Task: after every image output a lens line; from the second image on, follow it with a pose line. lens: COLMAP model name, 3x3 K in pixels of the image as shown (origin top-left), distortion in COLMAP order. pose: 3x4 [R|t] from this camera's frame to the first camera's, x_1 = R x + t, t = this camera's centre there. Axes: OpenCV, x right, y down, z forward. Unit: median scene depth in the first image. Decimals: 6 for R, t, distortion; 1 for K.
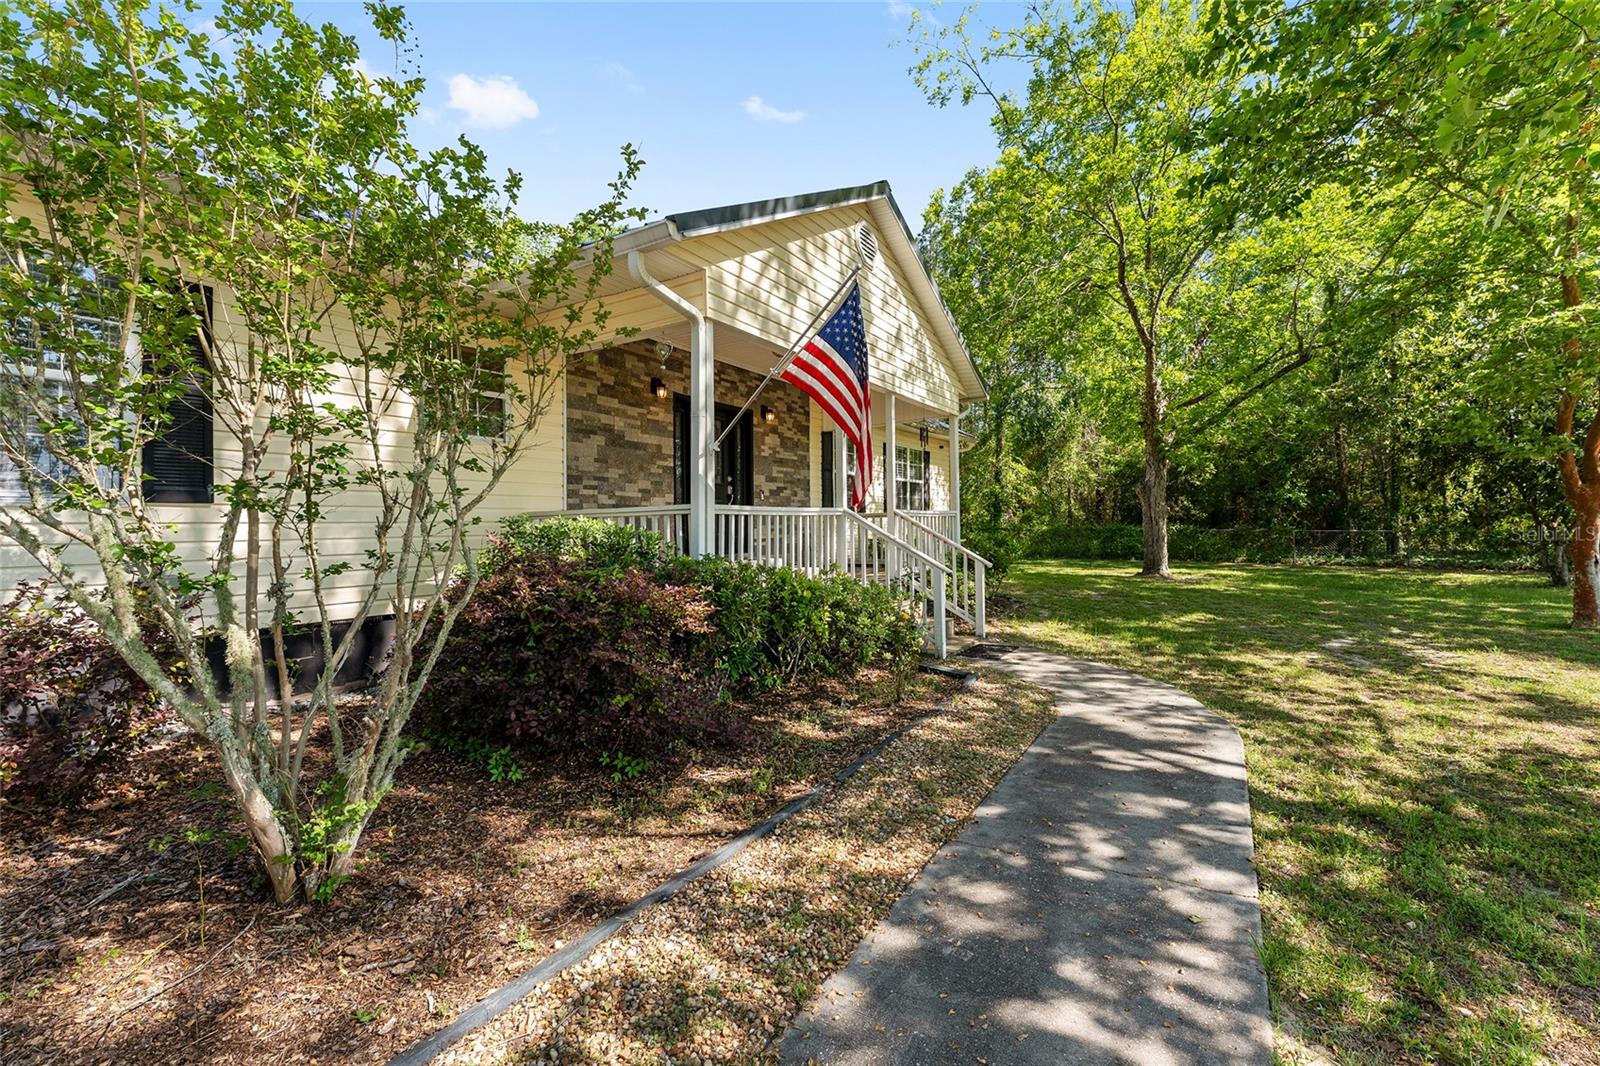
lens RADIAL K [[669.5, 0, 802.8], [0, 669.5, 512.9], [0, 0, 1]] dist [-0.001216, -0.000512]
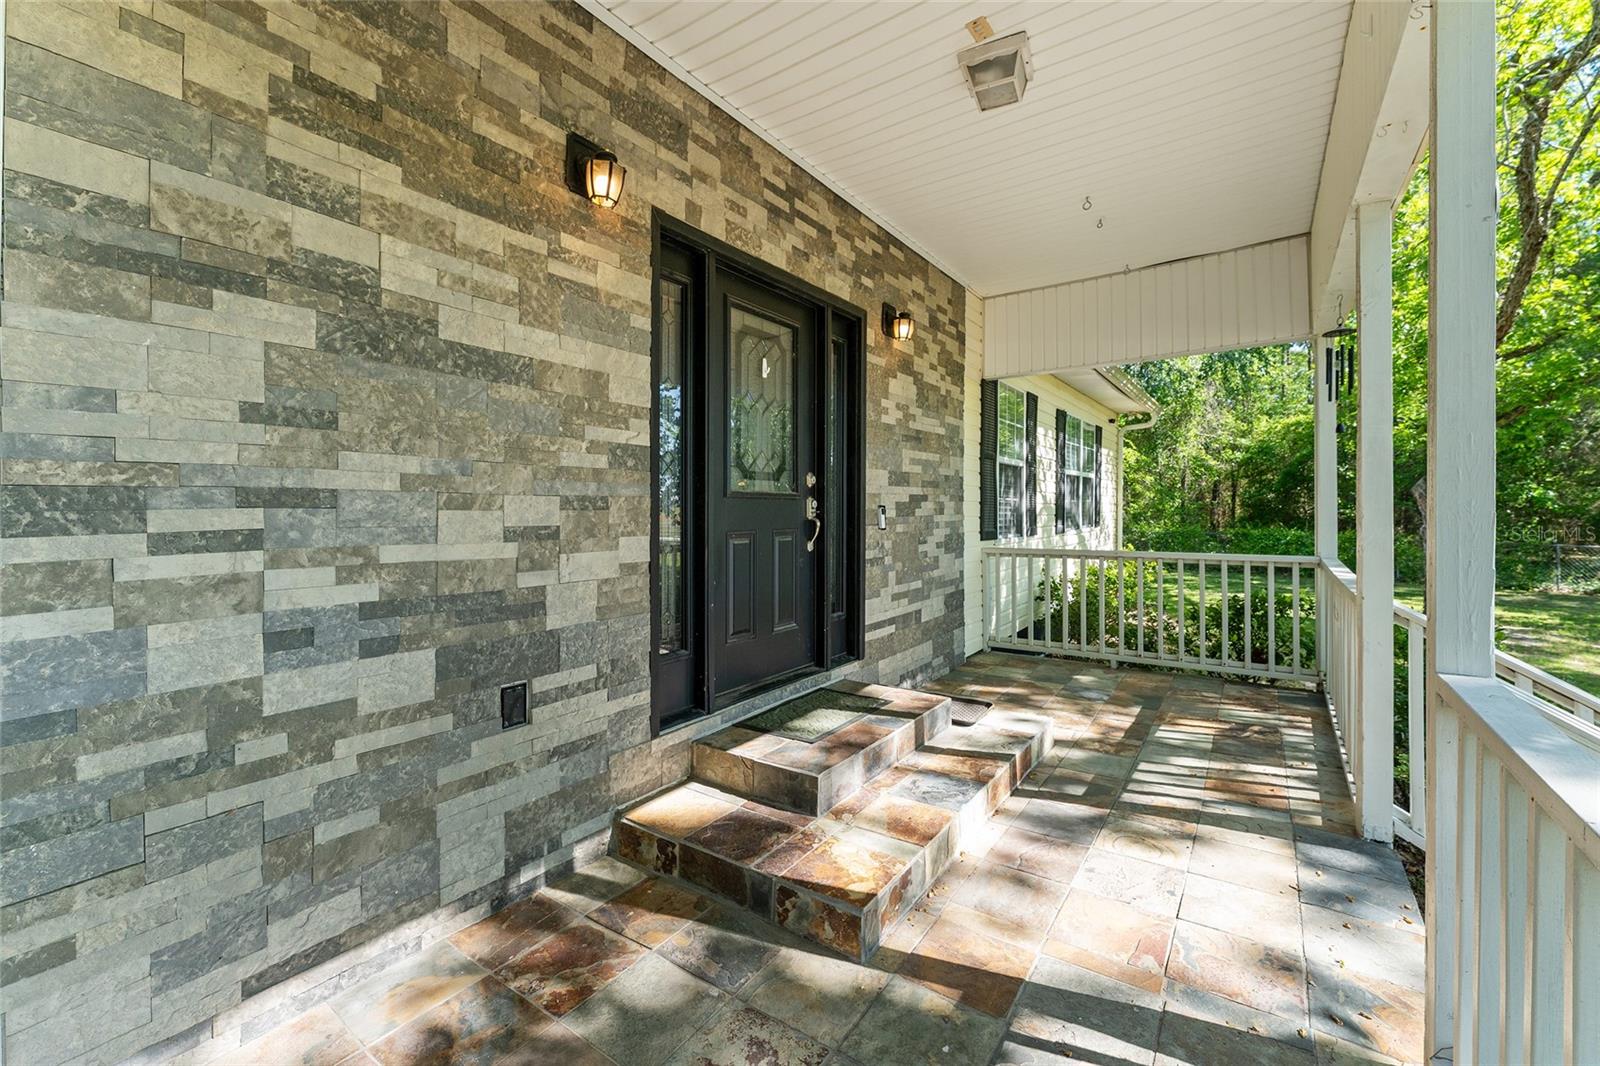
lens RADIAL K [[649.3, 0, 796.7], [0, 649.3, 505.6], [0, 0, 1]] dist [-0.001986, -0.000703]
pose [[0.997915, 0.013512, -0.063117, -0.103805], [-0.012409, 0.999764, 0.017831, -0.047287], [0.063343, -0.017011, 0.997847, 0.691297]]
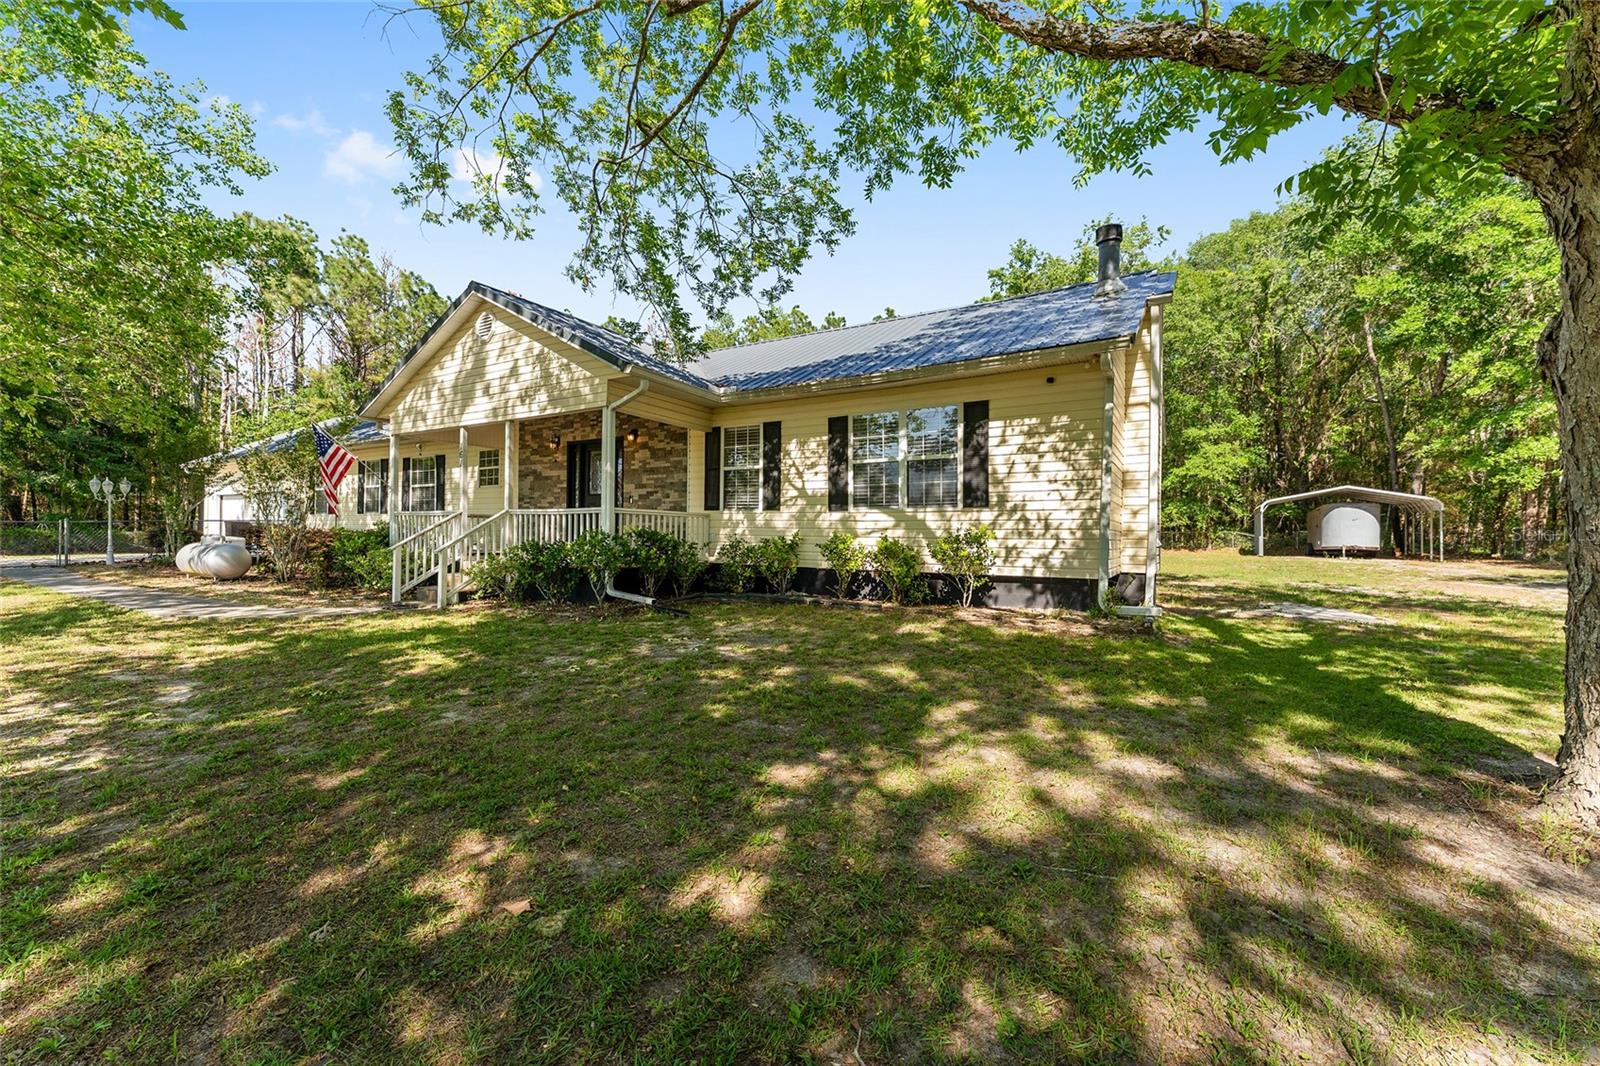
lens RADIAL K [[627.7, 0, 802.3], [0, 627.7, 526.1], [0, 0, 1]] dist [-0.000730, -0.000065]
pose [[0.013508, 0.004855, -0.999897, 1.344855], [0.009218, 0.999945, 0.004980, 0.024503], [0.999866, -0.009285, 0.013462, 1.536280]]
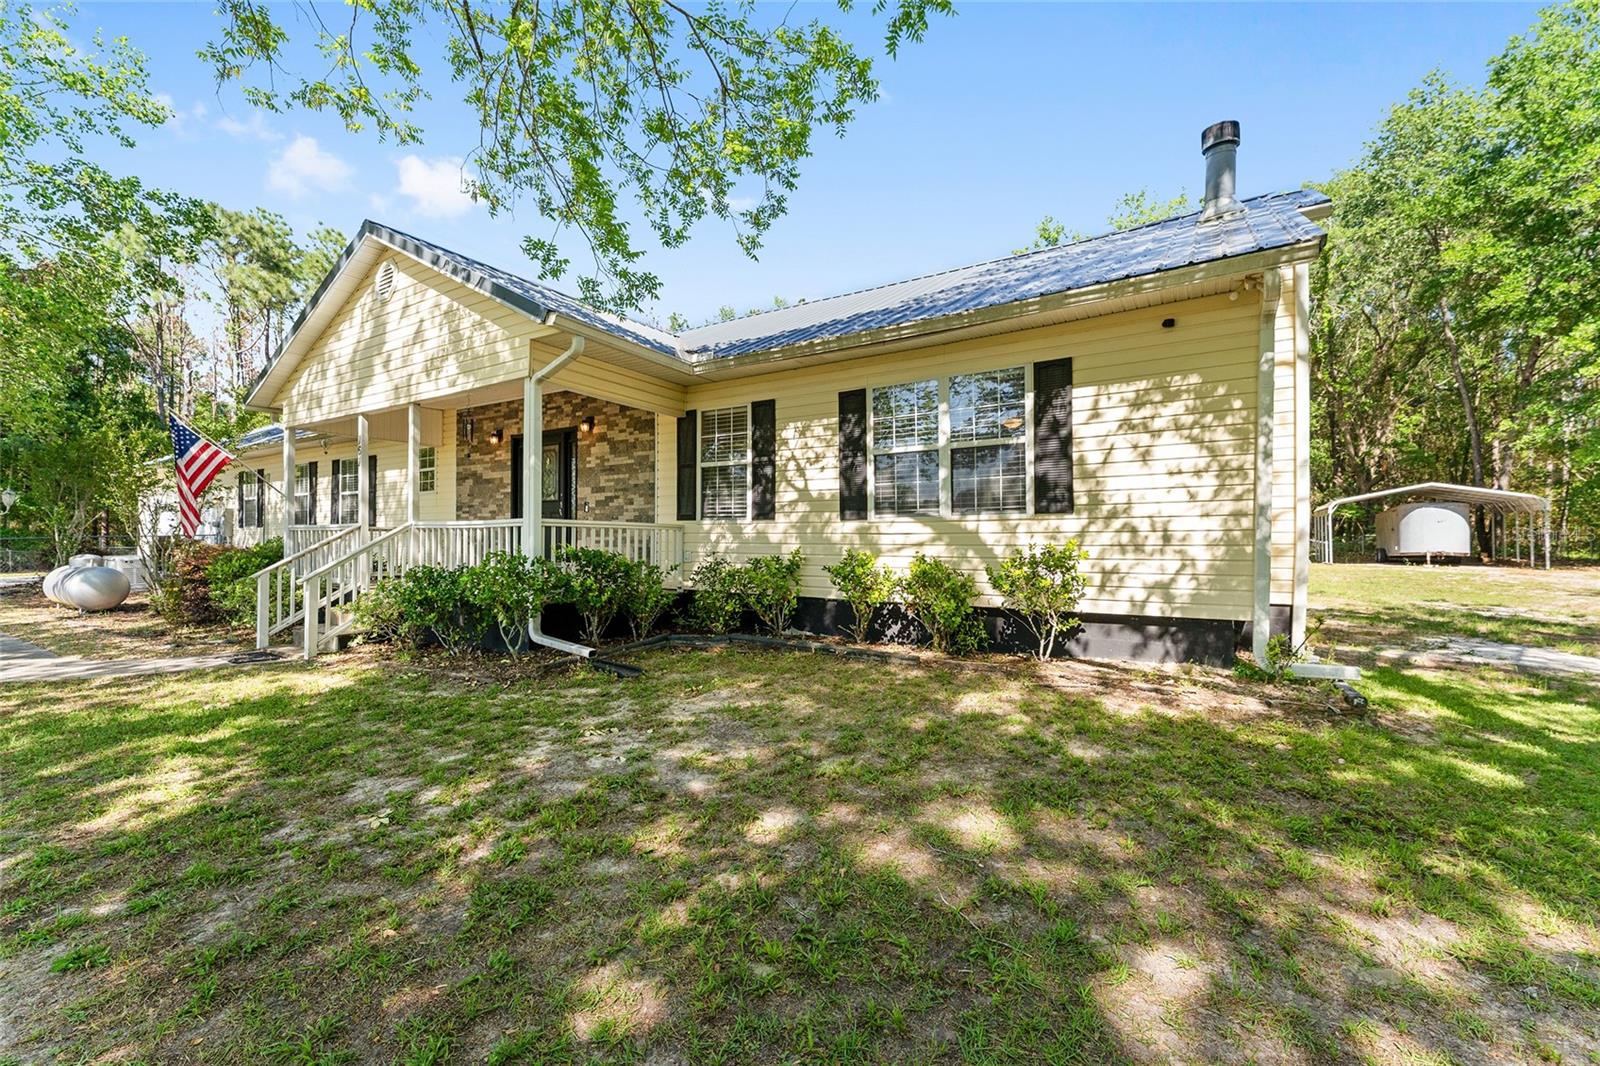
lens RADIAL K [[640.7, 0, 800.0], [0, 640.7, 533.0], [0, 0, 1]] dist [-0.000125, -0.000146]
pose [[-0.002361, 0.006439, -0.999976, 1.055232], [0.018837, 0.999802, 0.006393, 0.014600], [0.999820, -0.018822, -0.002482, 1.548042]]
